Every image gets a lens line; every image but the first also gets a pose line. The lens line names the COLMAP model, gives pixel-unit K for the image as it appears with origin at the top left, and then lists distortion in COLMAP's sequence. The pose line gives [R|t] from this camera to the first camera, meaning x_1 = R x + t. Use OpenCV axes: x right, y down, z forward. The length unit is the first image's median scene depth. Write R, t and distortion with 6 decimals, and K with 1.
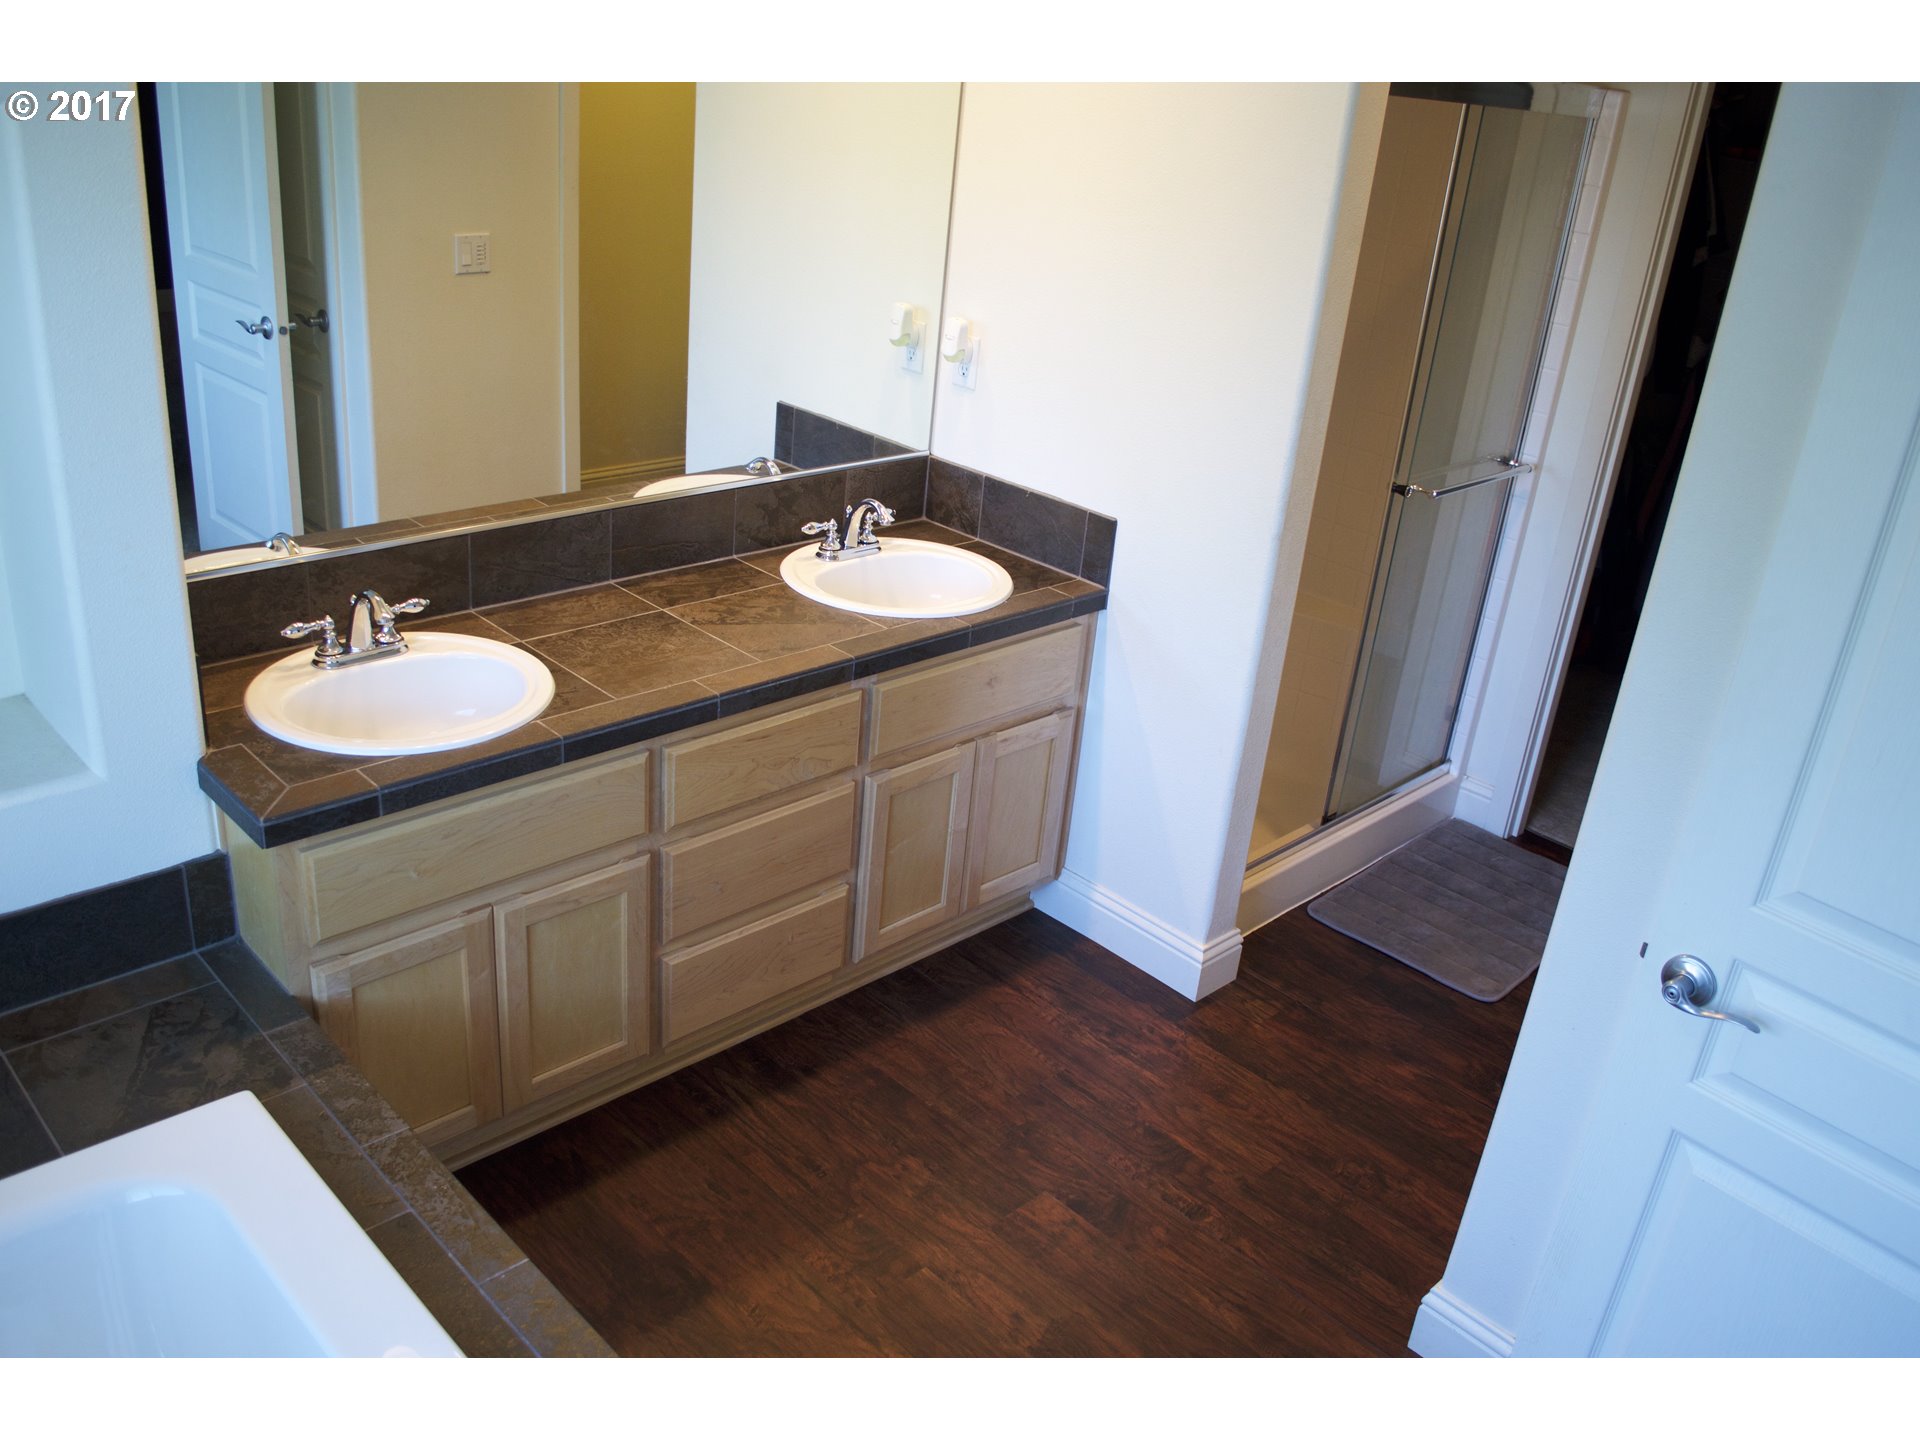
lens RADIAL K [[1576.3, 0, 960.4], [0, 1576.3, 721.4], [0, 0, 1]] dist [-0.072614, -0.006751]
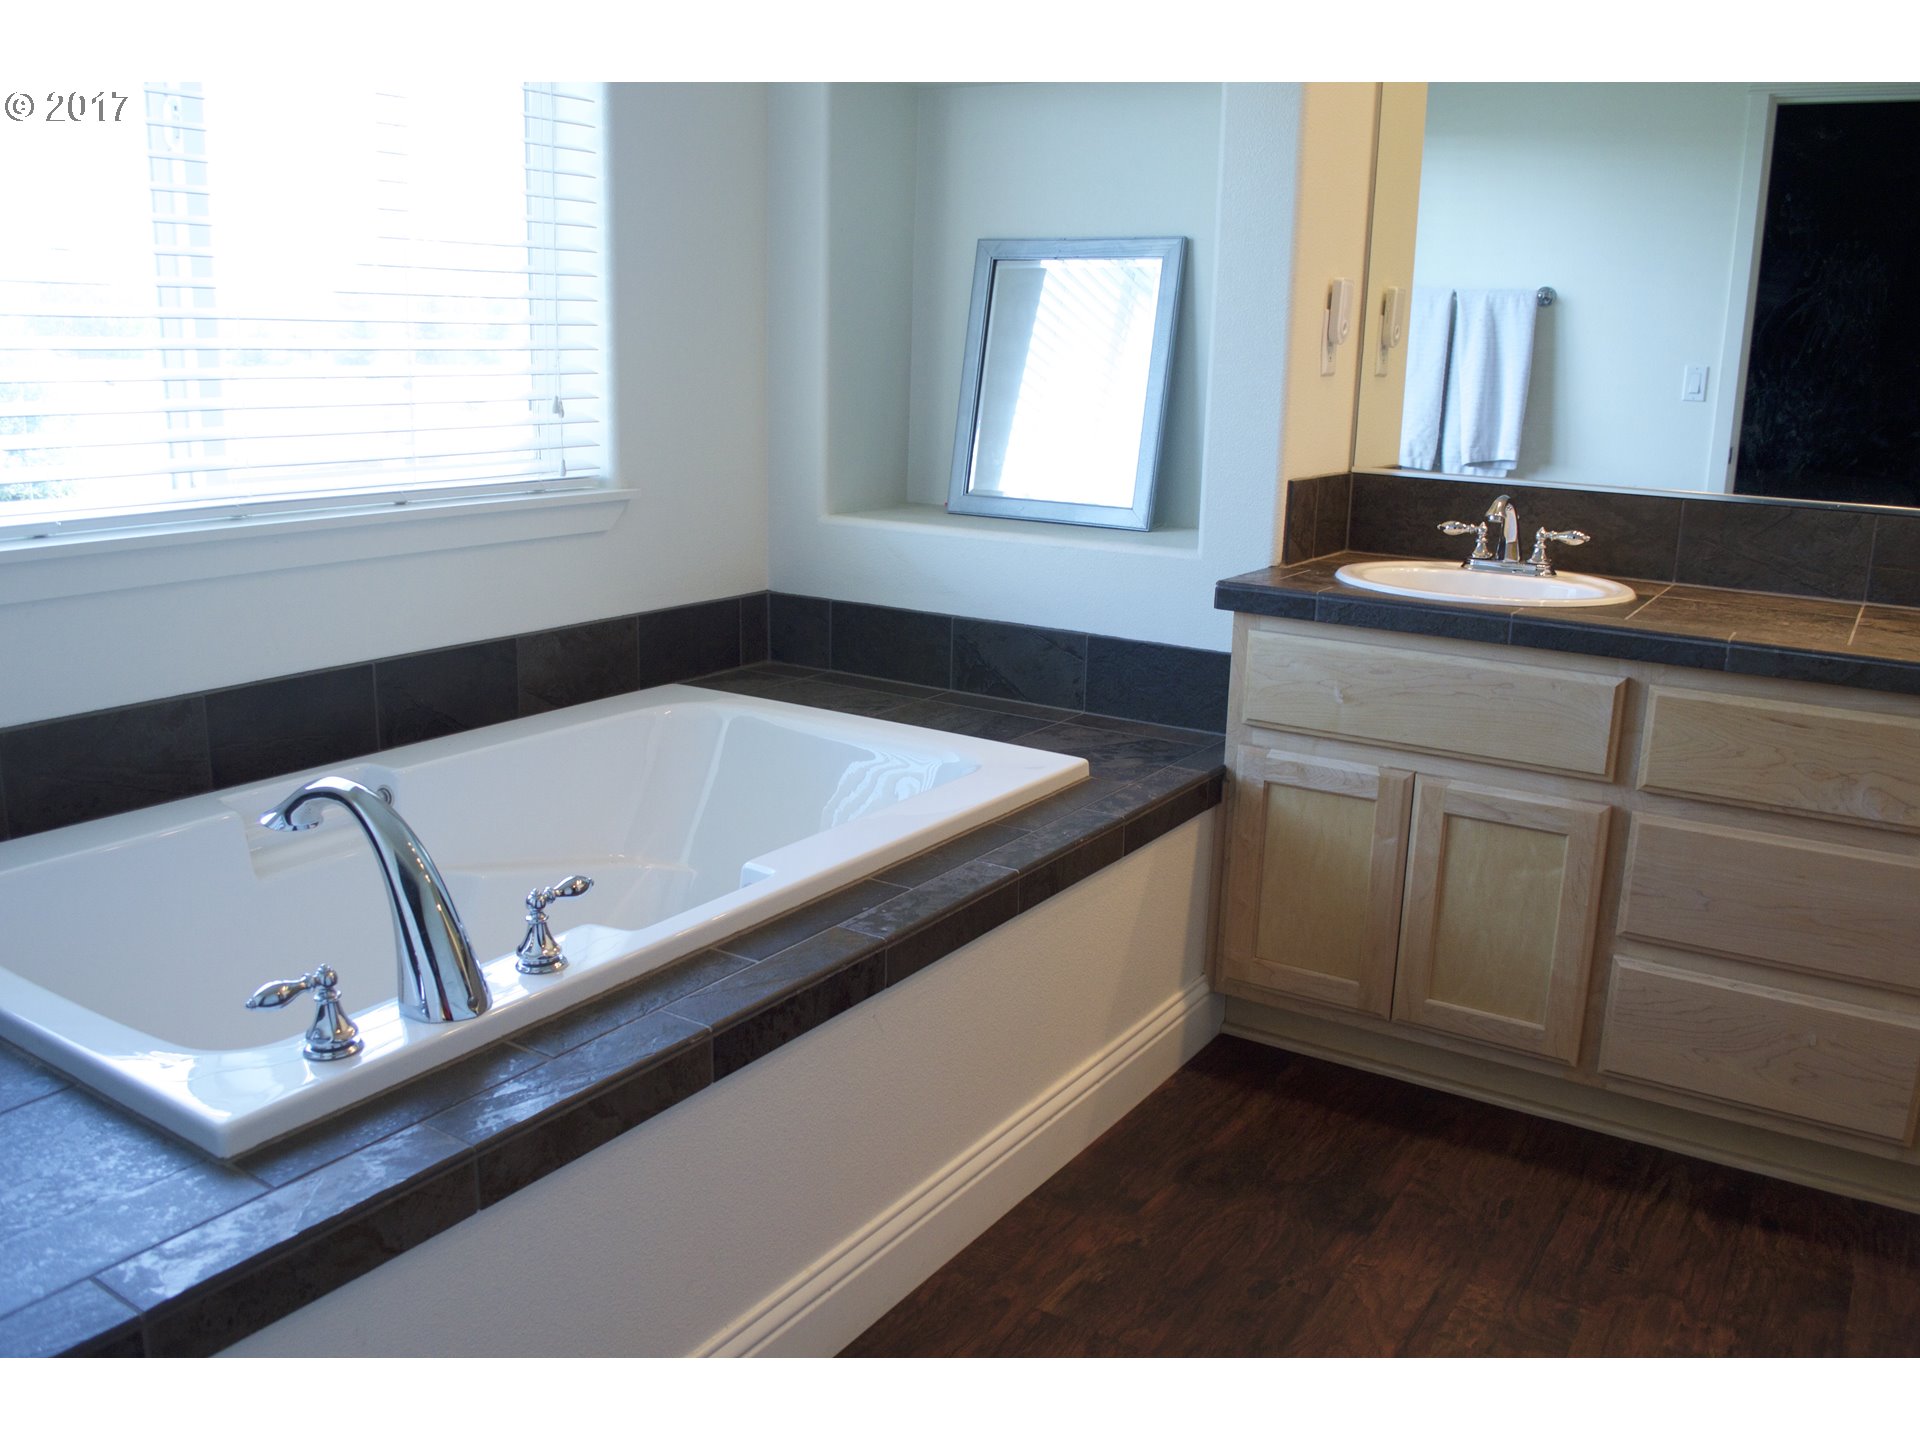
lens RADIAL K [[1576.3, 0, 961.0], [0, 1576.3, 717.1], [0, 0, 1]] dist [-0.072614, -0.006751]
pose [[0.216381, 0.139056, -0.966355, 0.547066], [-0.410799, 0.910887, 0.039091, 0.152996], [0.885677, 0.388520, 0.254223, 0.444935]]
